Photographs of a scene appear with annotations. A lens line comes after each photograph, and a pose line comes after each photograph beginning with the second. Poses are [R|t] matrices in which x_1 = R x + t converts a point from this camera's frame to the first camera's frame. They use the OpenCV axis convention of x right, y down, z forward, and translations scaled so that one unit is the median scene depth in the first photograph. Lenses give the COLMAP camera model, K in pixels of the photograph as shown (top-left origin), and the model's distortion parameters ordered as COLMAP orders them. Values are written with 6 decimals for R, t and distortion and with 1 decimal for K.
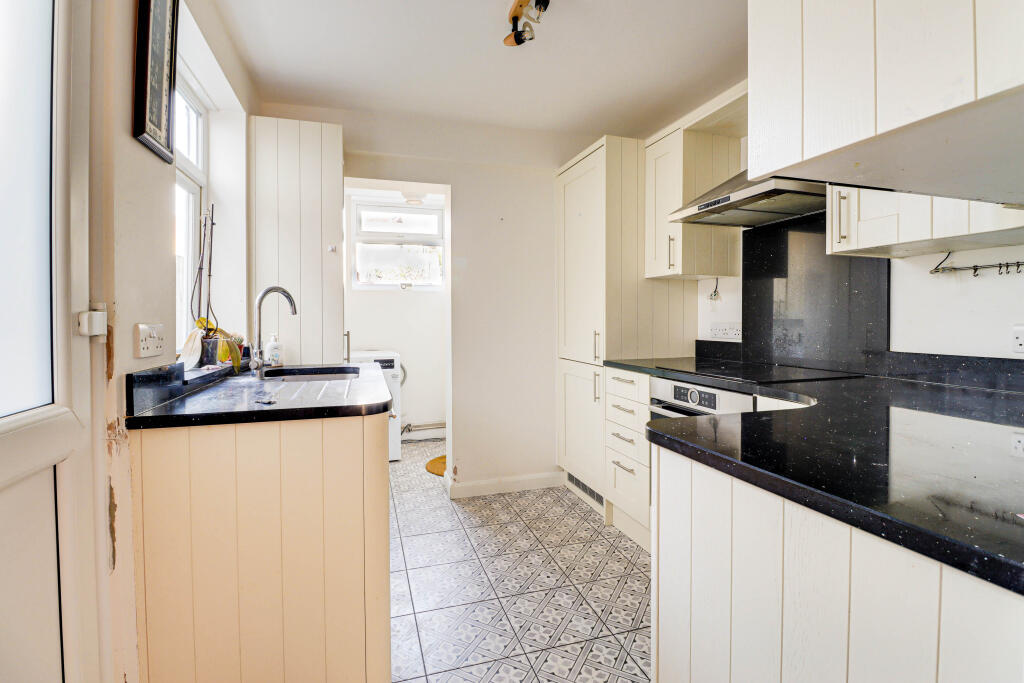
lens RADIAL K [[480.2, 0, 510.2], [0, 480.2, 323.6], [0, 0, 1]] dist [-0.017054, -0.001444]
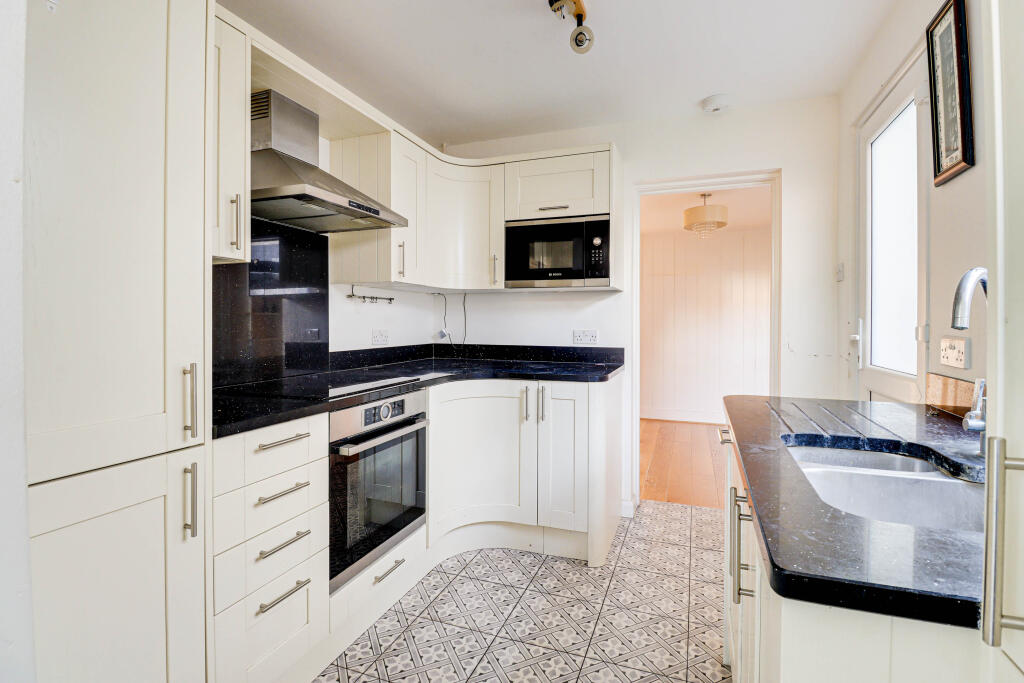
lens RADIAL K [[480.2, 0, 519.4], [0, 480.2, 320.2], [0, 0, 1]] dist [-0.017054, -0.001444]
pose [[-0.790045, 0.001422, 0.613048, -0.473674], [0.006133, 0.999966, 0.005585, -0.037167], [-0.613019, 0.008172, -0.790026, 1.845289]]
